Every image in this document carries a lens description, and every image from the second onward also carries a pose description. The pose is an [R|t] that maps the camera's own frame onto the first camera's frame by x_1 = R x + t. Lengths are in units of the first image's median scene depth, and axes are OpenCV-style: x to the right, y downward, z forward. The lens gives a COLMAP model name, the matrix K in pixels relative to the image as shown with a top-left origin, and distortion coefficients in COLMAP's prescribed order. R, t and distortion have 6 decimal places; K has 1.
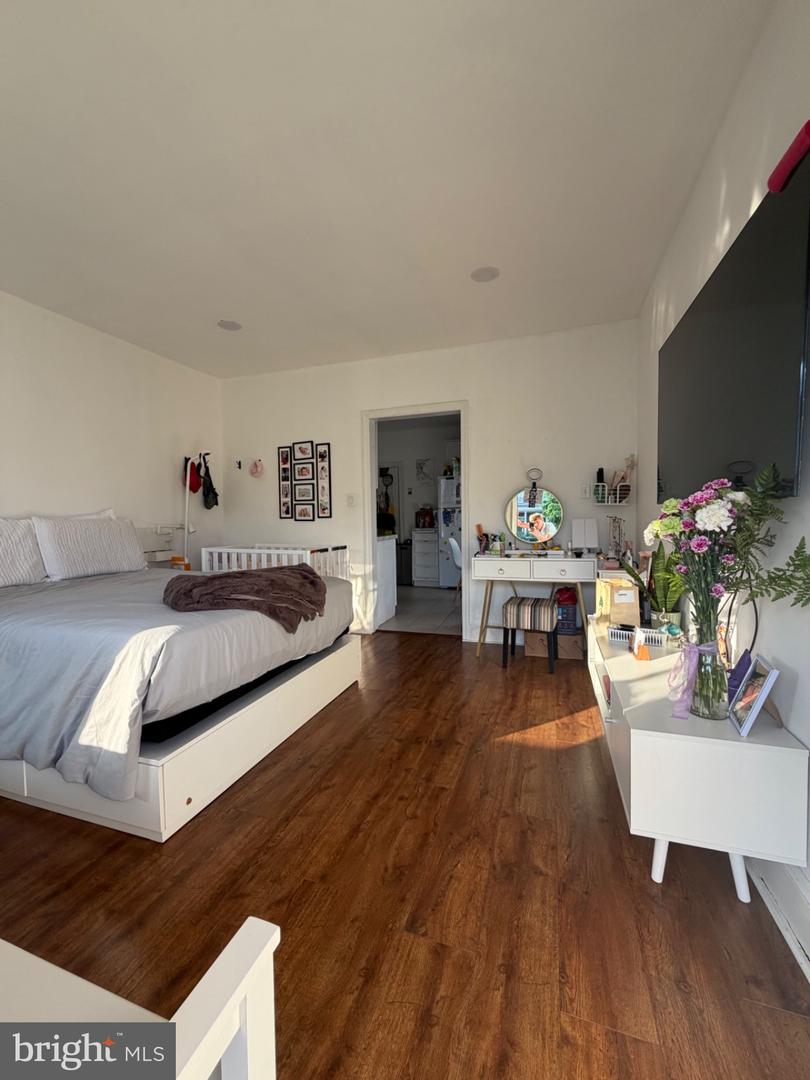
lens RADIAL K [[429.3, 0, 405.7], [0, 429.3, 537.0], [0, 0, 1]] dist [0.001052, 0.000024]
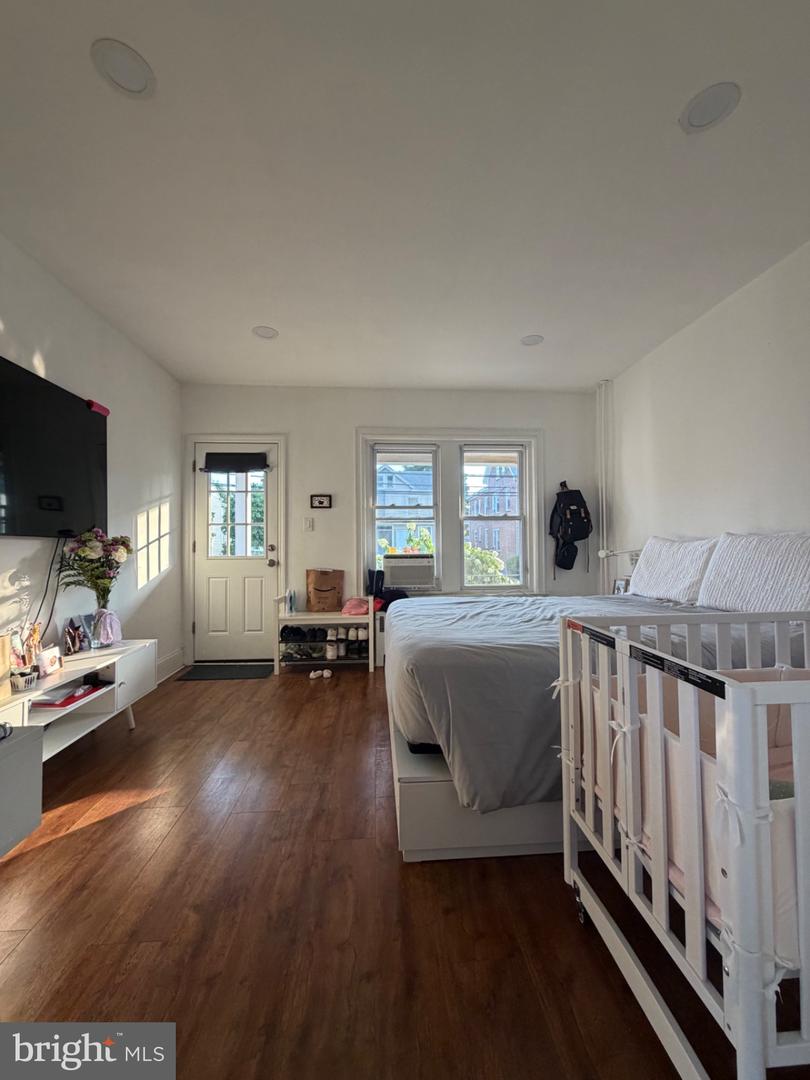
lens RADIAL K [[429.3, 0, 408.2], [0, 429.3, 542.0], [0, 0, 1]] dist [0.001052, 0.000024]
pose [[-0.920026, 0.017802, -0.391453, 0.122437], [0.001506, 0.999121, 0.041897, -0.107281], [0.391855, 0.037956, -0.919244, 2.409373]]
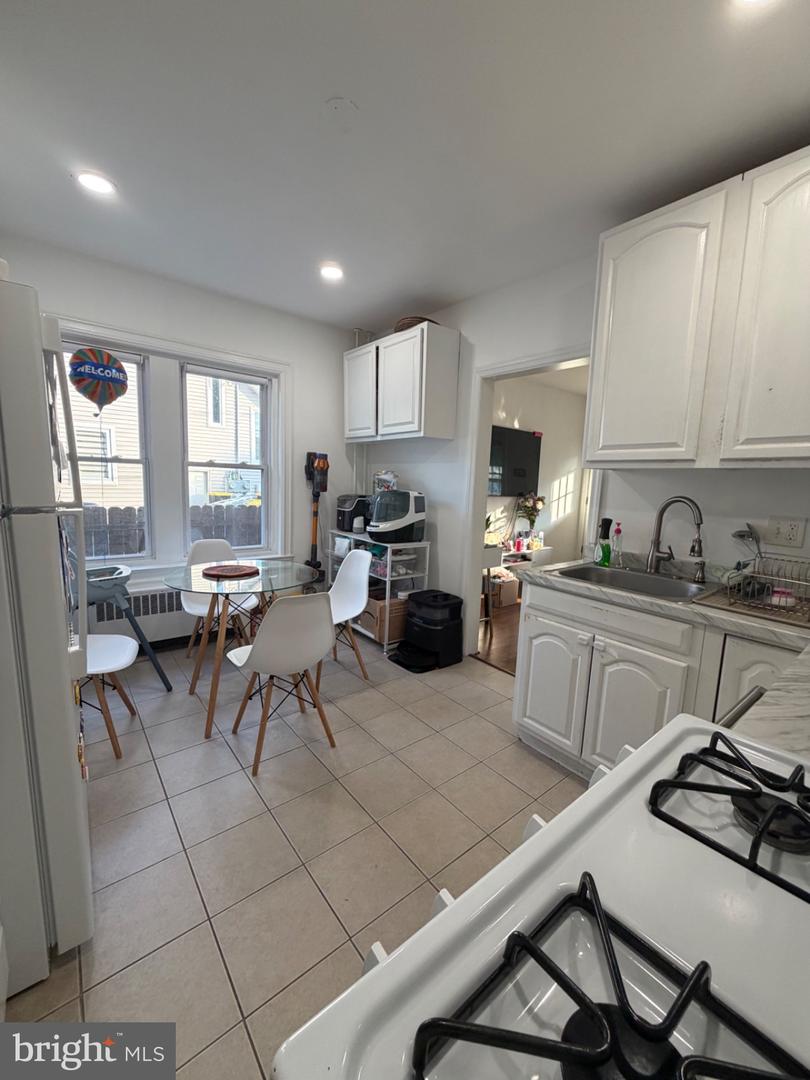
lens RADIAL K [[429.3, 0, 407.9], [0, 429.3, 540.3], [0, 0, 1]] dist [0.001052, 0.000024]
pose [[-0.847266, -0.091180, 0.523285, -0.423800], [-0.000724, 0.985354, 0.170522, -0.296733], [-0.531169, 0.144098, -0.834922, 3.934569]]
